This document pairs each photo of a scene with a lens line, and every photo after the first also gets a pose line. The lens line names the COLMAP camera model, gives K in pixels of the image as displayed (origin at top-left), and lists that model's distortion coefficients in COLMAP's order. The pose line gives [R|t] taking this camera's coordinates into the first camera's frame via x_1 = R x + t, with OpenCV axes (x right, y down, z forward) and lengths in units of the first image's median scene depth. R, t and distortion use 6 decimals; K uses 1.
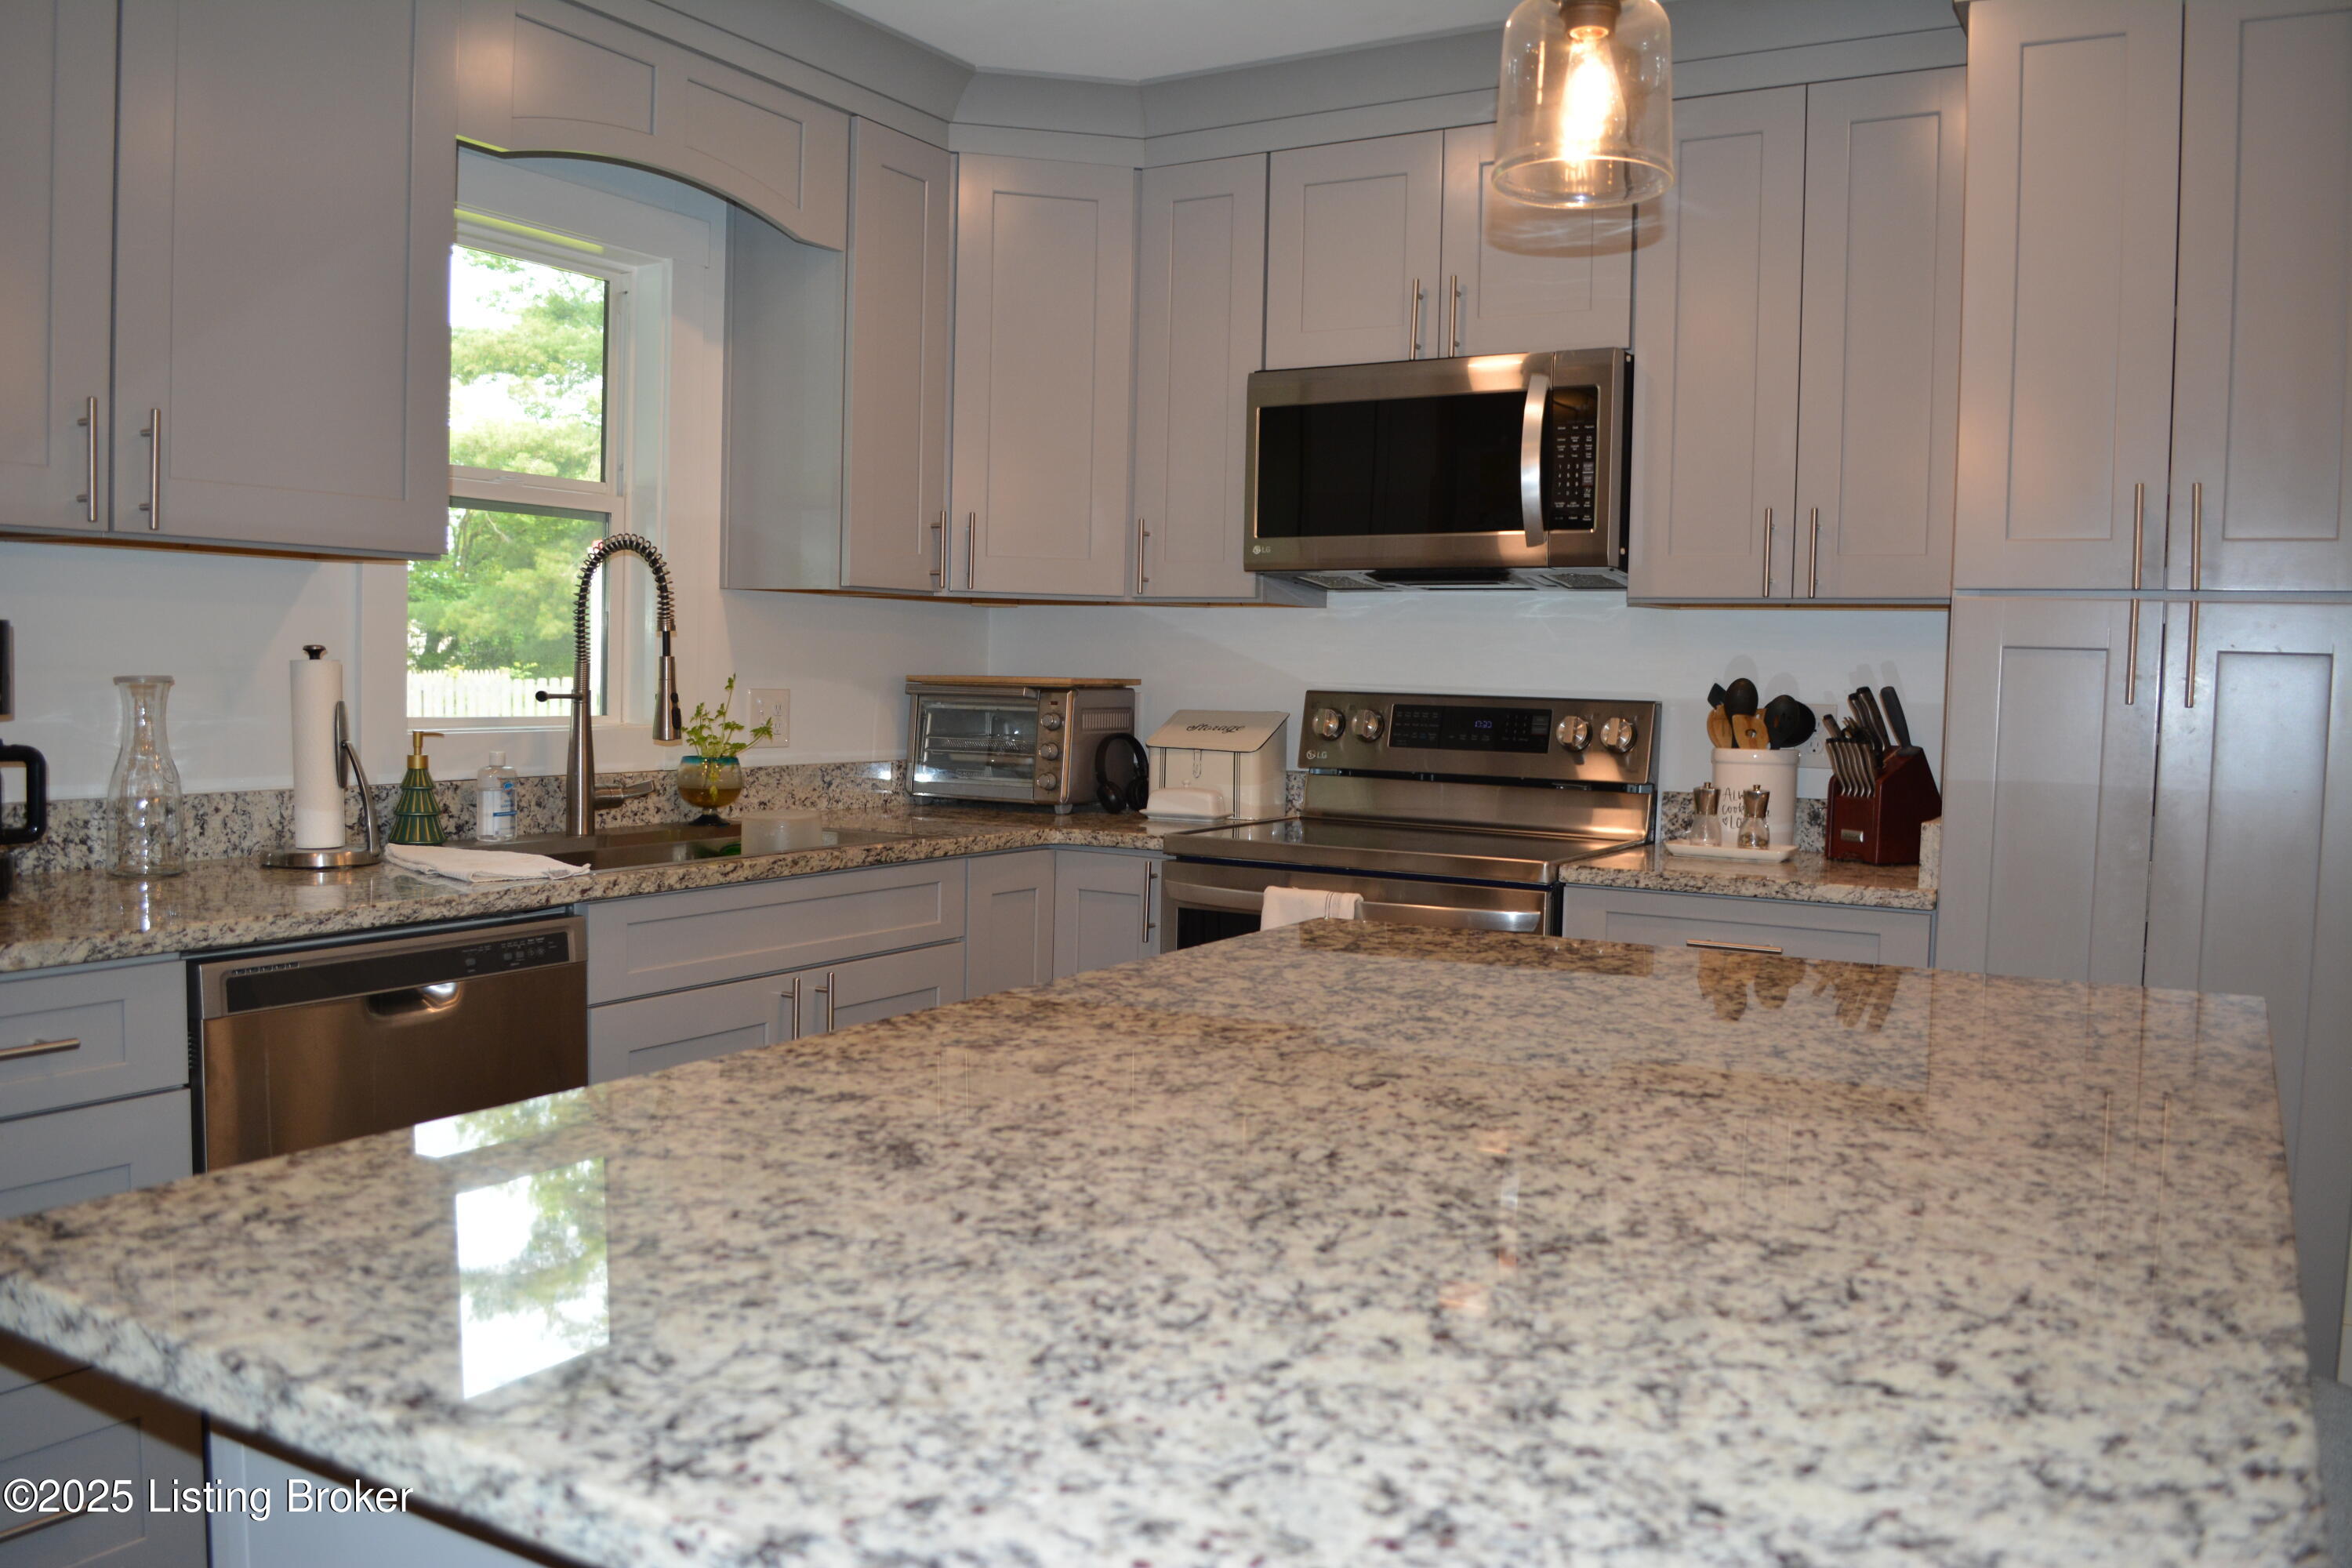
lens RADIAL K [[1874.1, 0, 1176.0], [0, 1874.1, 784.0], [0, 0, 1]] dist [-0.075886, 0.007058]
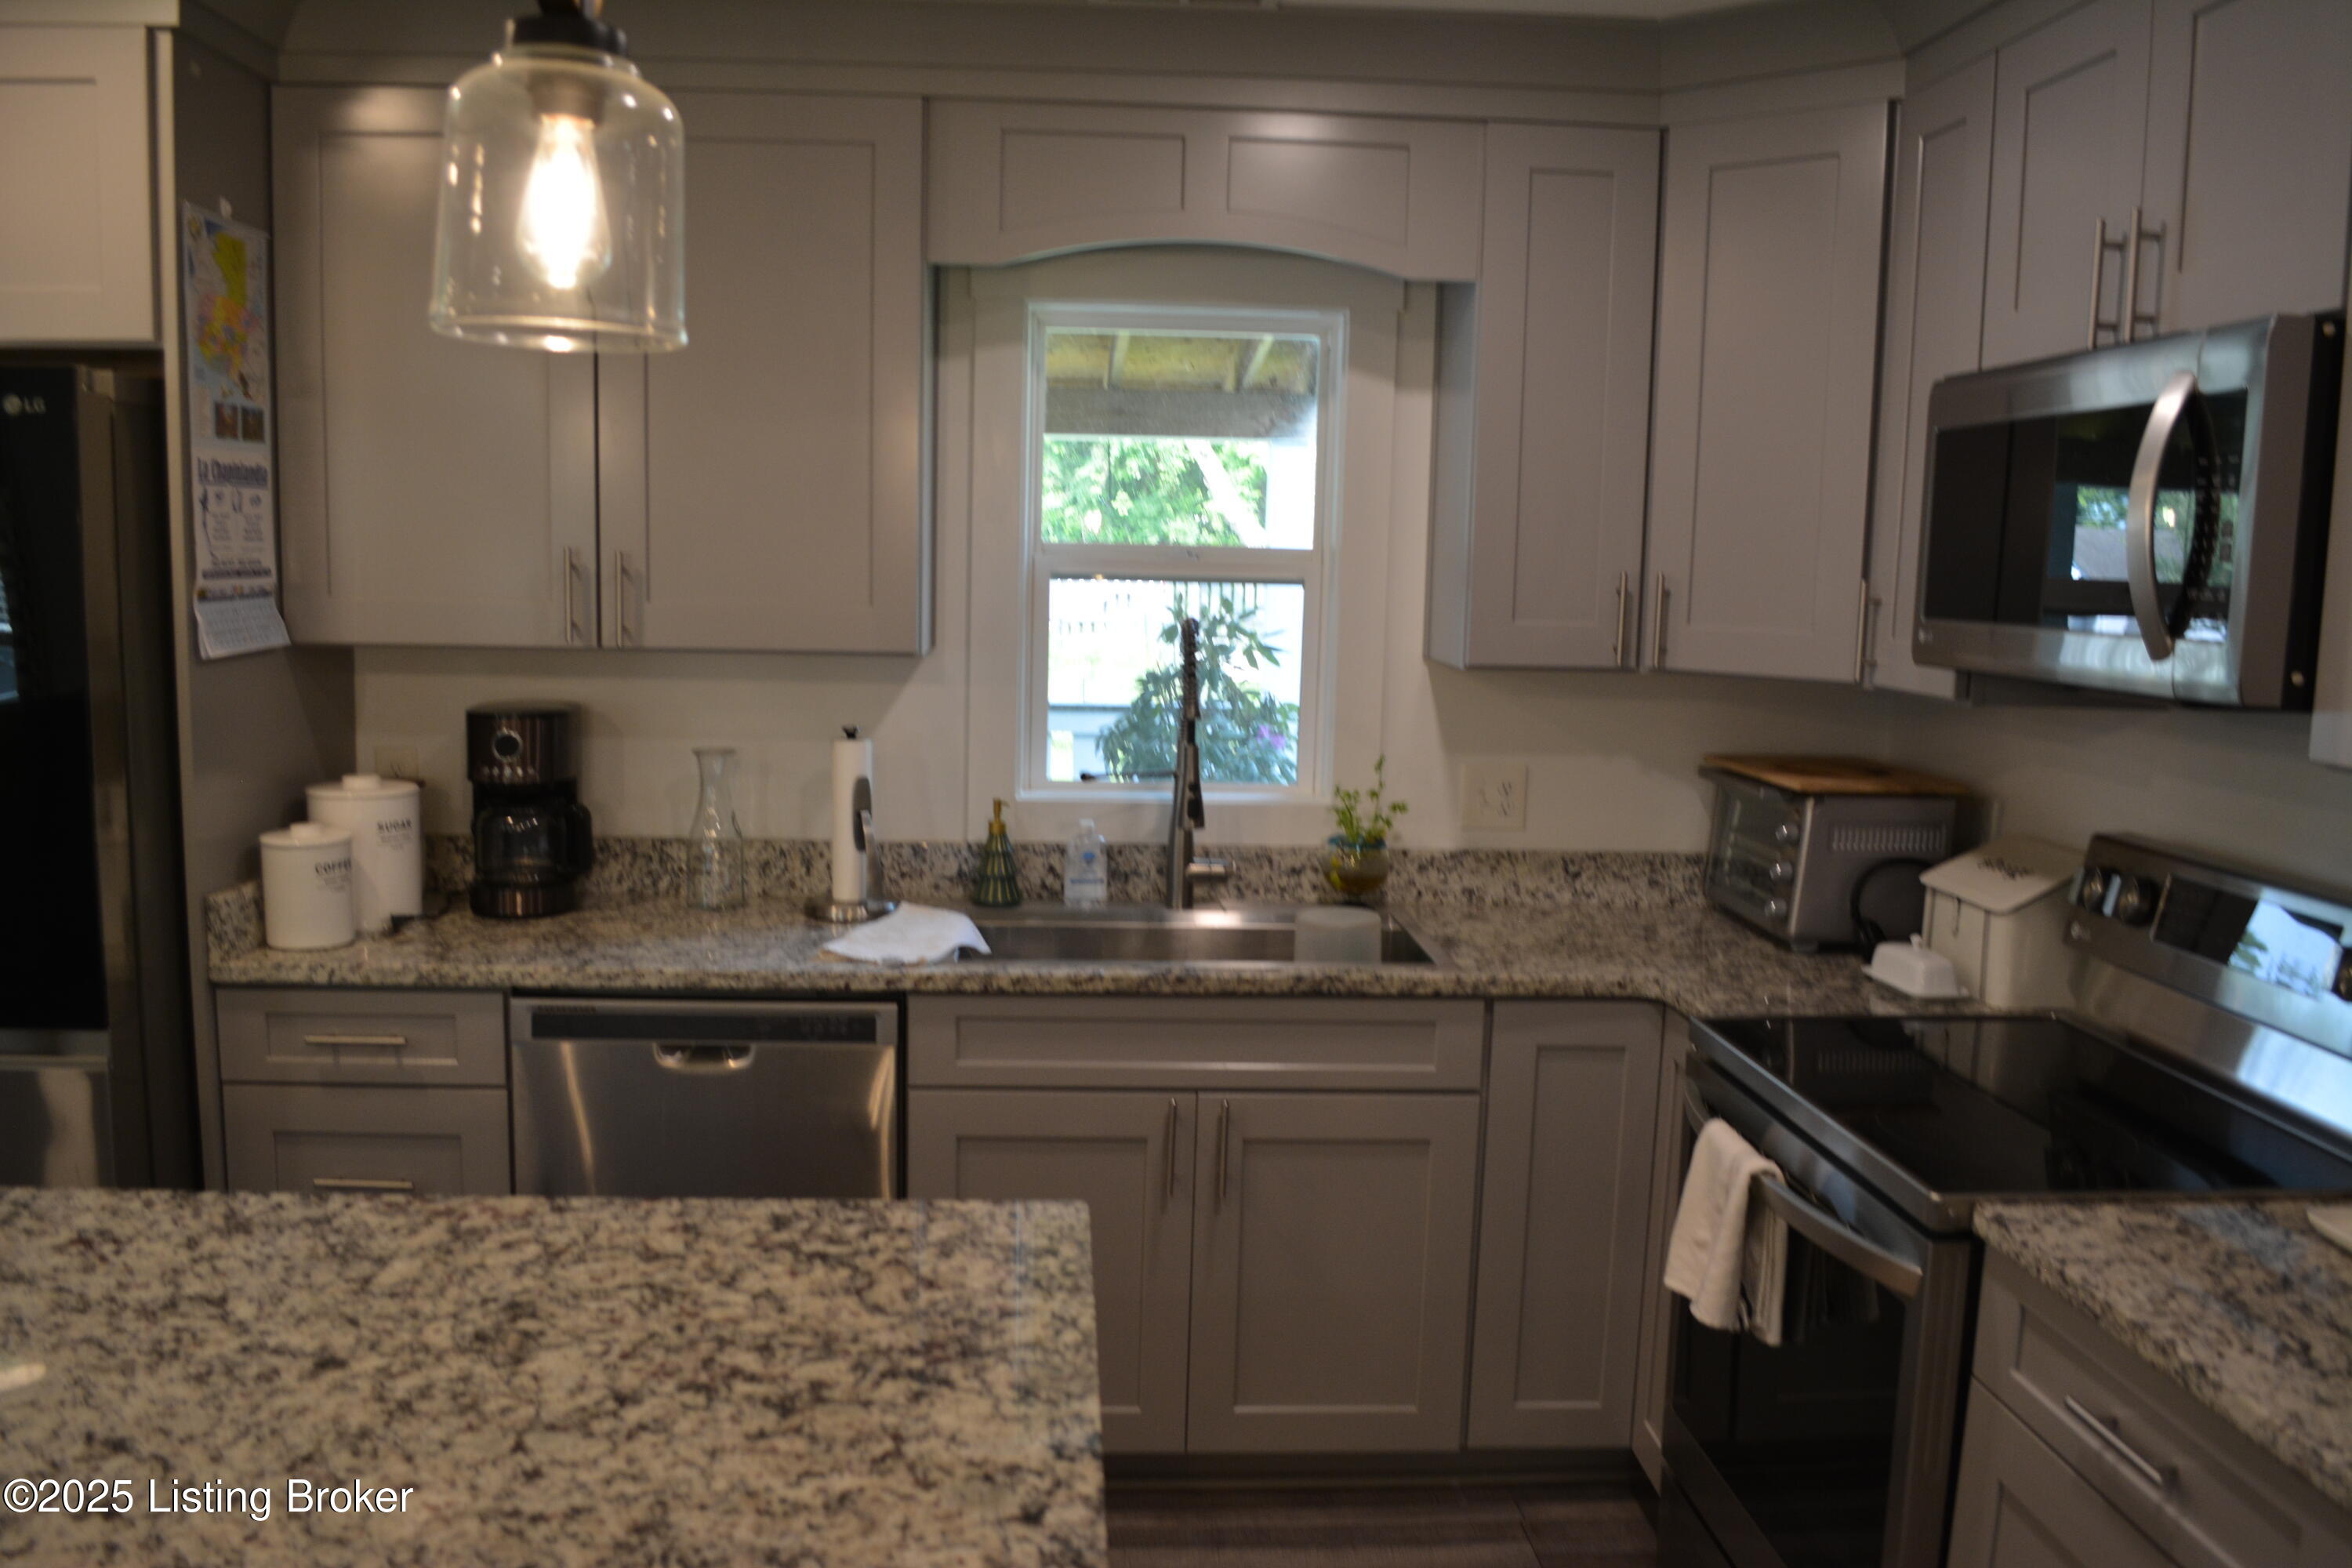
lens RADIAL K [[1887.2, 0, 1133.1], [0, 1887.2, 780.9], [0, 0, 1]] dist [-0.072331, 0.003229]
pose [[0.544823, 0.094910, -0.833163, 0.602667], [-0.059874, 0.995441, 0.074243, -0.135667], [0.836411, 0.009435, 0.548021, 0.481630]]
